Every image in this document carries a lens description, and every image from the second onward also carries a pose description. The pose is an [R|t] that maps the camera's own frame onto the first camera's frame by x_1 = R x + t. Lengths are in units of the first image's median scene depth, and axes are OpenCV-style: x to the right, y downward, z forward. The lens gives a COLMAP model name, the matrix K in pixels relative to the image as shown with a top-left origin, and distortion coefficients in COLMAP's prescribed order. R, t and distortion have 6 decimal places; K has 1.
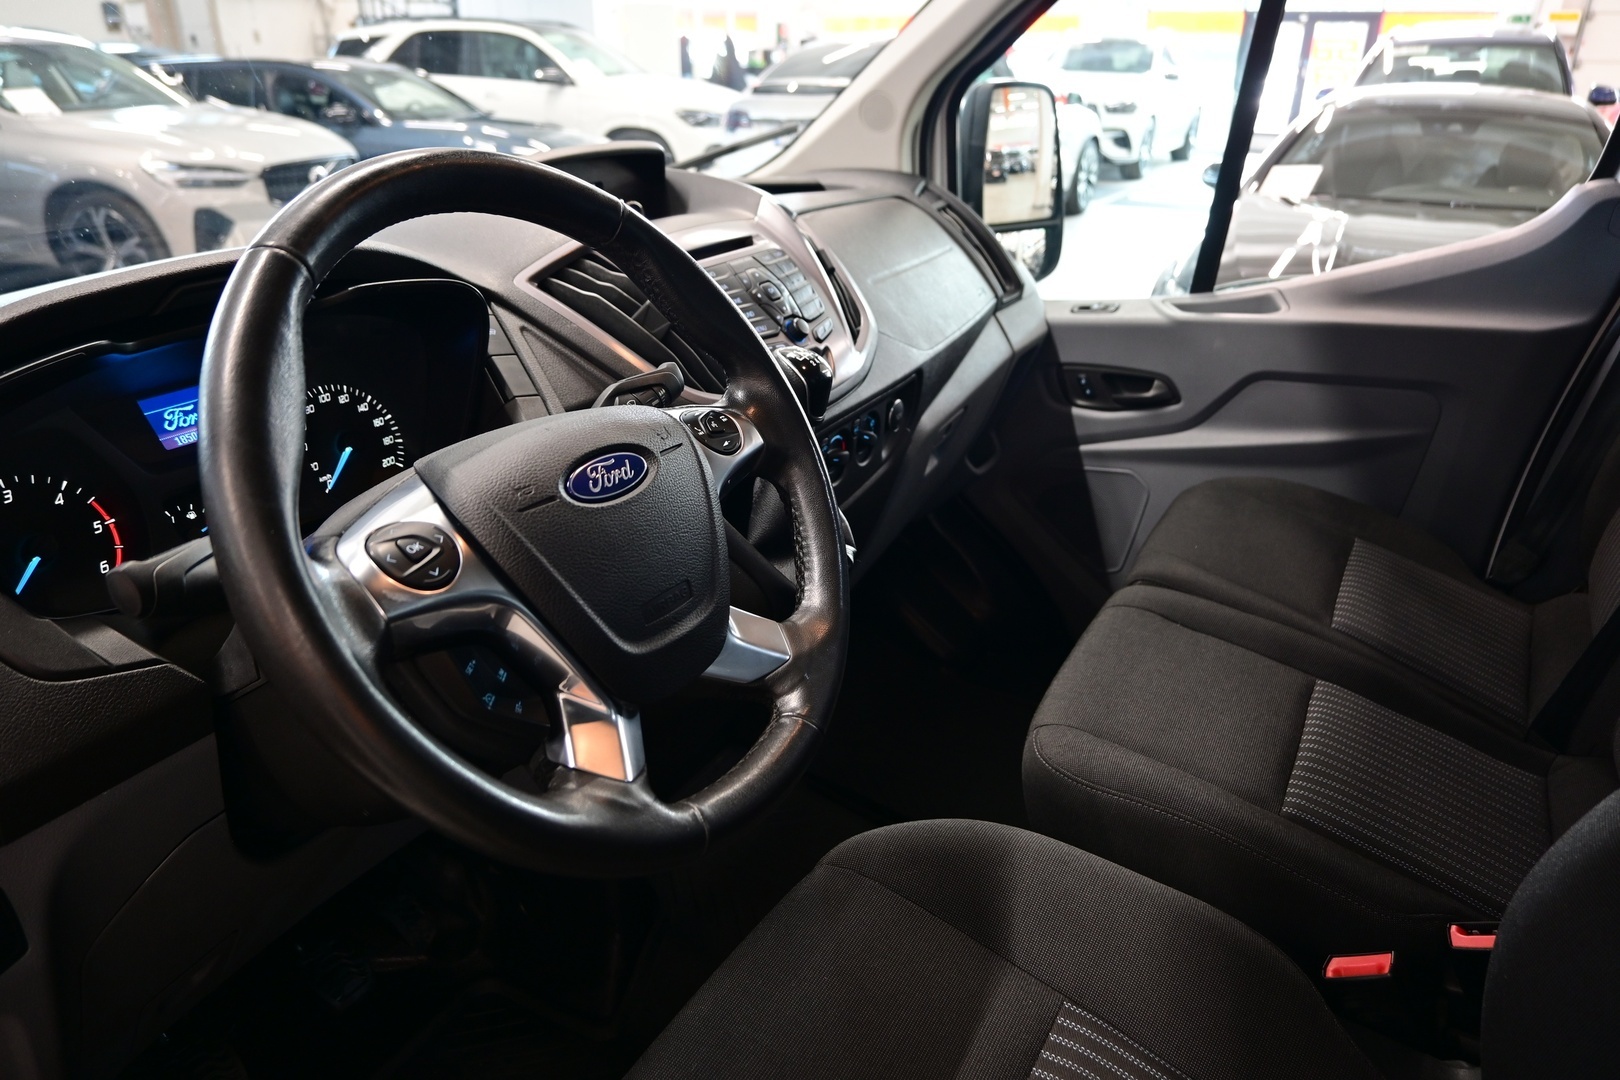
lens RADIAL K [[1122.0, 0, 806.0], [0, 1122.0, 538.4], [0, 0, 1]] dist [0.003655, 0.003838]
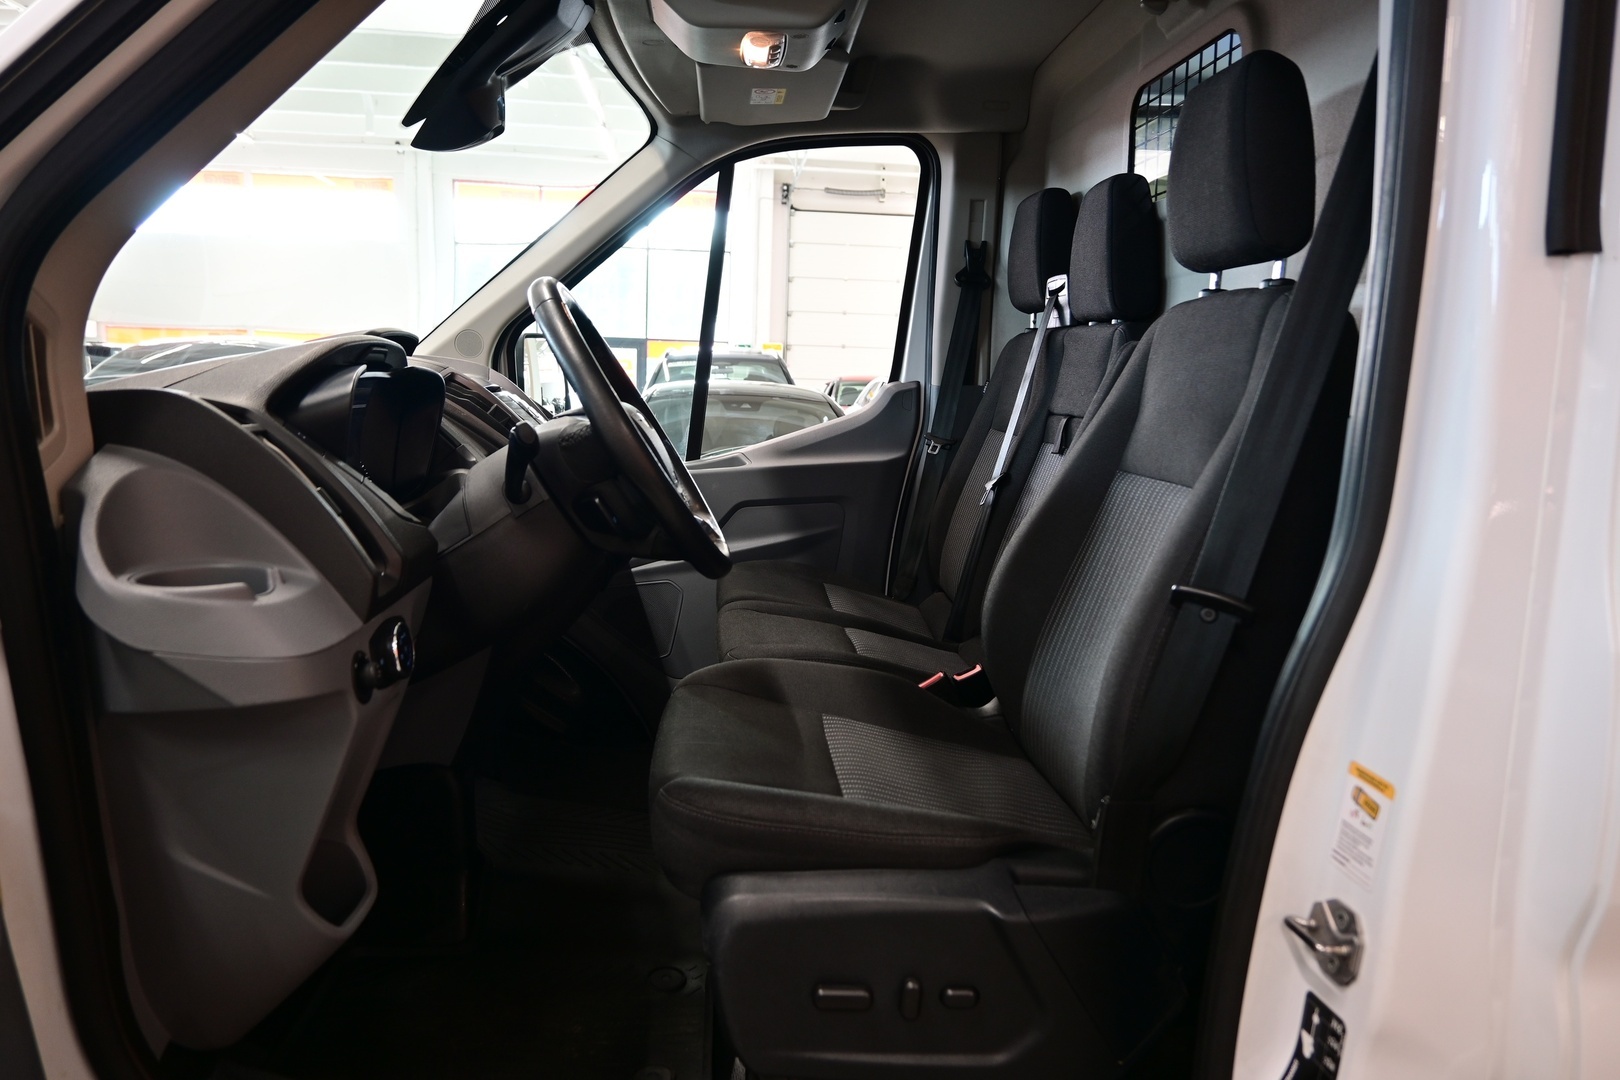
lens RADIAL K [[1122.0, 0, 813.6], [0, 1122.0, 541.2], [0, 0, 1]] dist [0.003655, 0.003838]
pose [[0.822631, -0.064251, 0.564934, -0.401790], [0.209546, 0.957915, -0.196185, 0.232338], [-0.528553, 0.279768, 0.801475, -0.298338]]
